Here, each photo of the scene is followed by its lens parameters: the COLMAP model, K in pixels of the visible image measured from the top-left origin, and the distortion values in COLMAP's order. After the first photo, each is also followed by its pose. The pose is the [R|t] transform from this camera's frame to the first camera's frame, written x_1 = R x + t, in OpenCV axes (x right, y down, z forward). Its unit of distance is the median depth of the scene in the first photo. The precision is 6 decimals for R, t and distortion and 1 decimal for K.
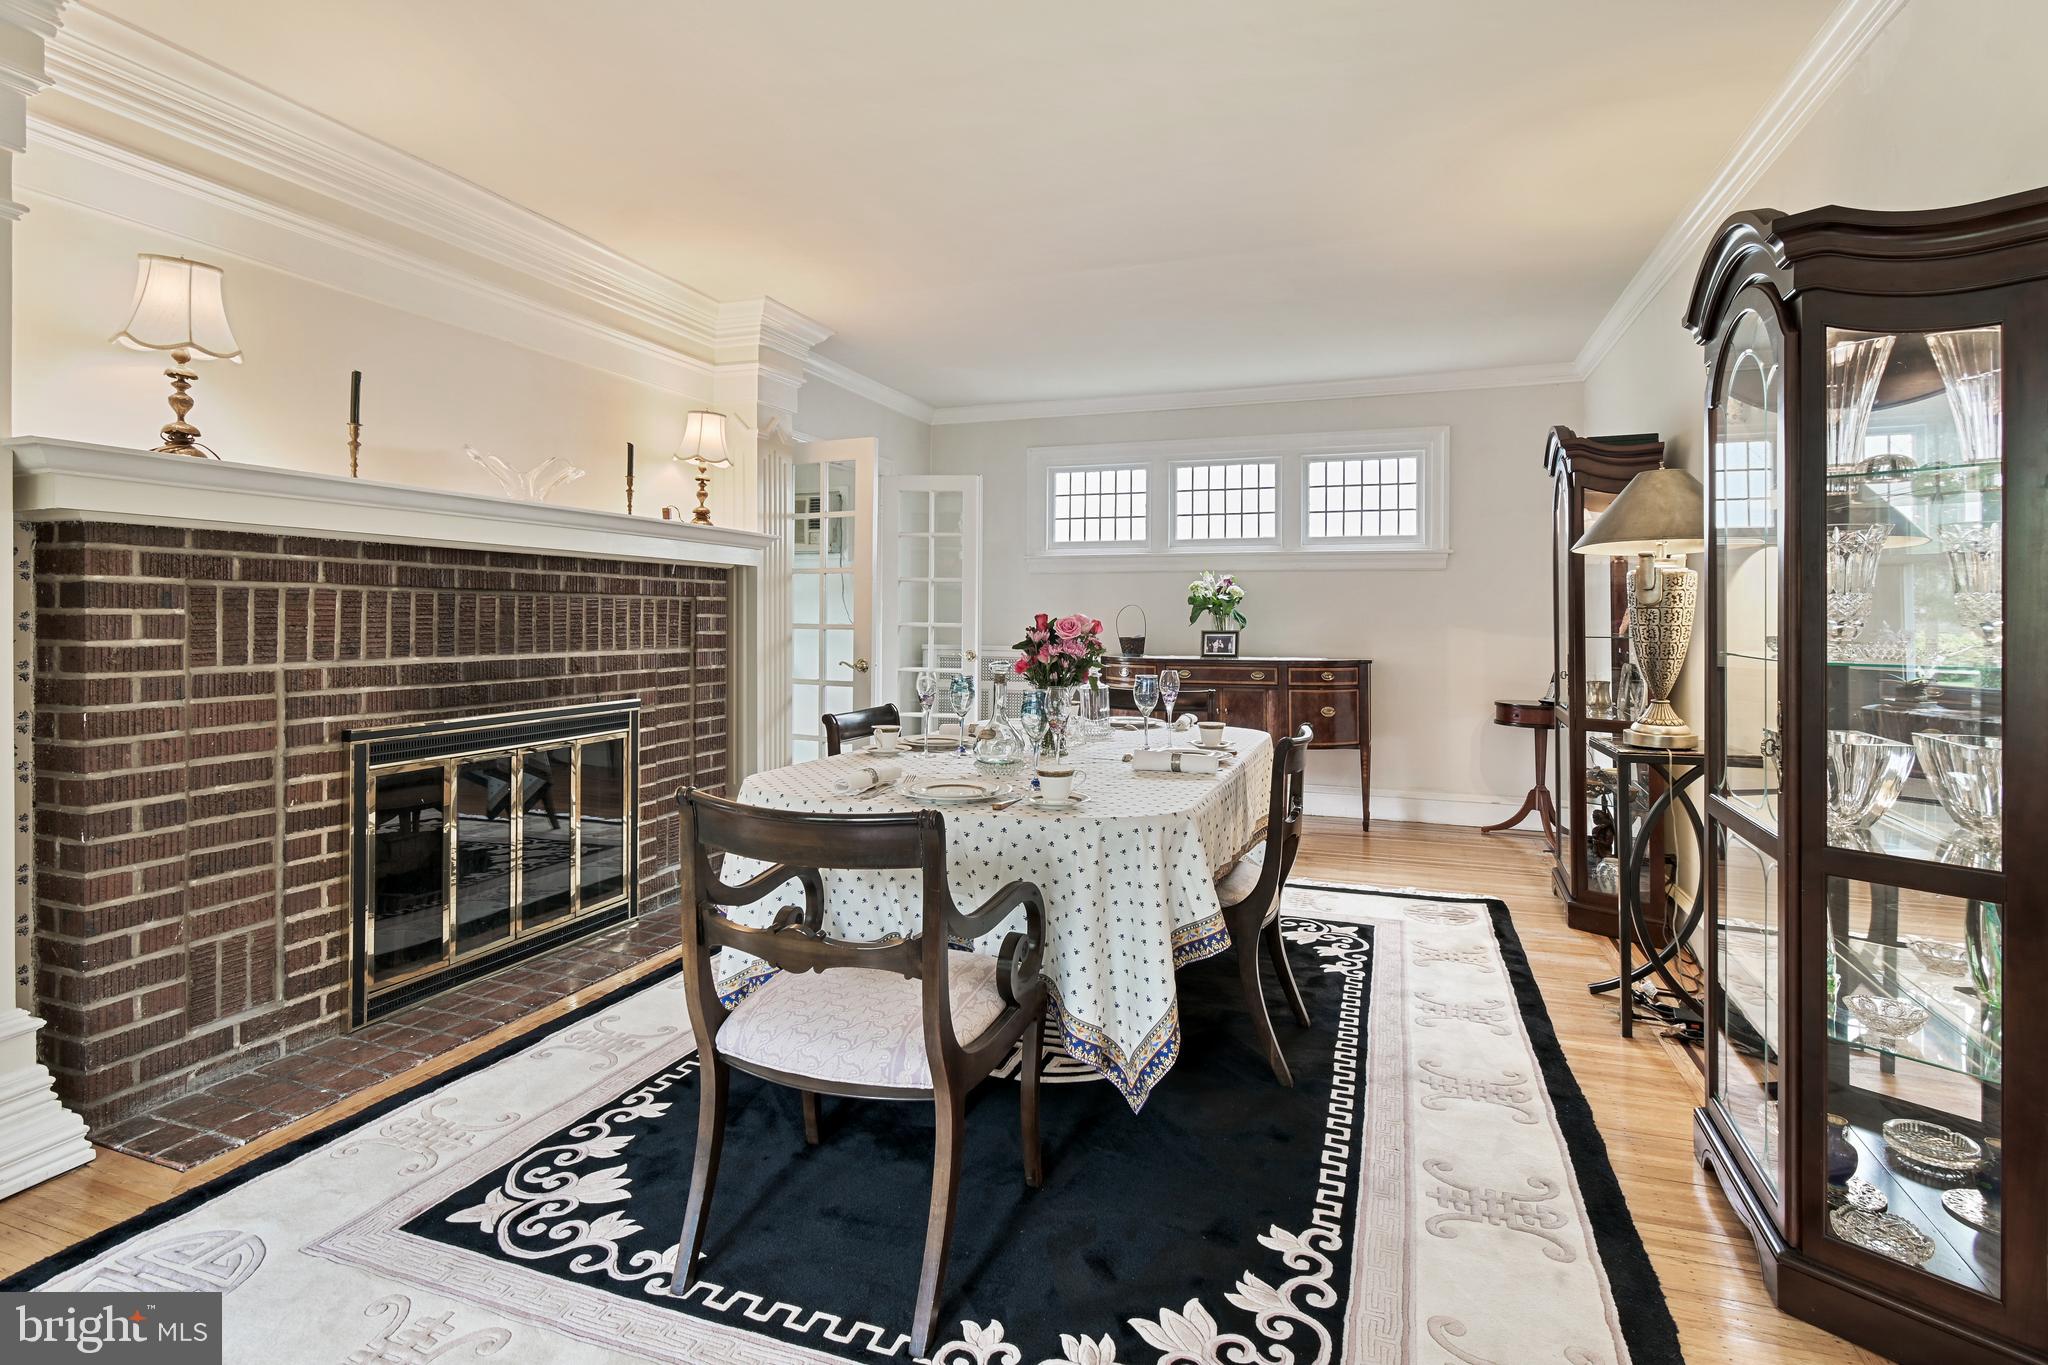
lens RADIAL K [[1015.1, 0, 1032.6], [0, 1015.1, 617.3], [0, 0, 1]] dist [0.000250, 0.000867]
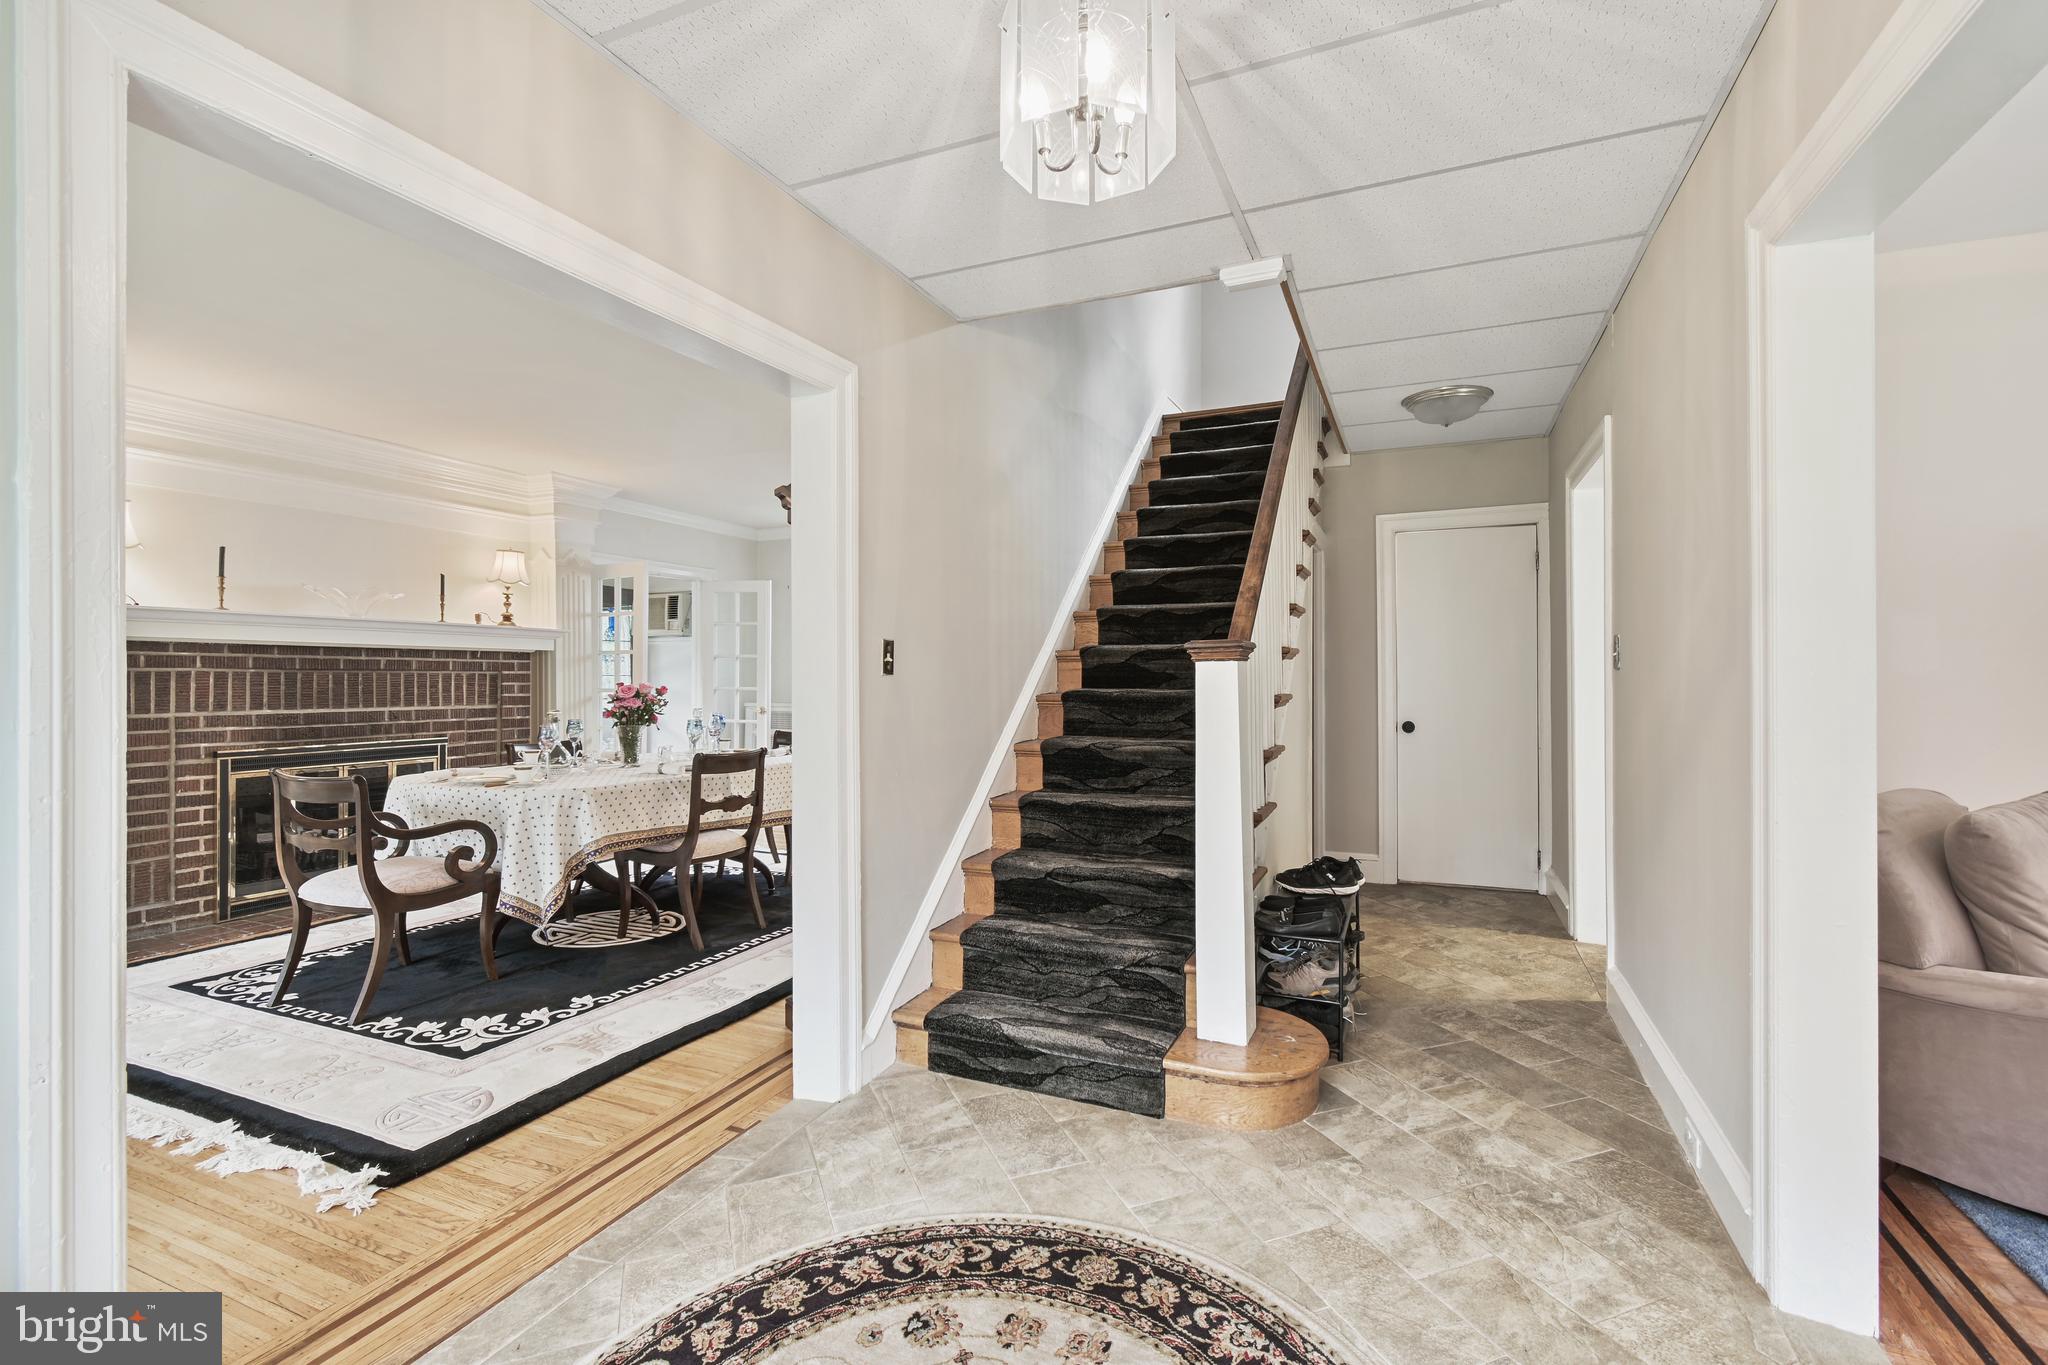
lens RADIAL K [[918.0, 0, 1026.7], [0, 918.0, 678.3], [0, 0, 1]] dist [-0.000720, -0.001040]
pose [[0.997934, -0.006203, -0.063950, 0.837063], [0.006046, 0.999978, -0.002647, -0.002686], [0.063965, 0.002255, 0.997950, -0.500560]]
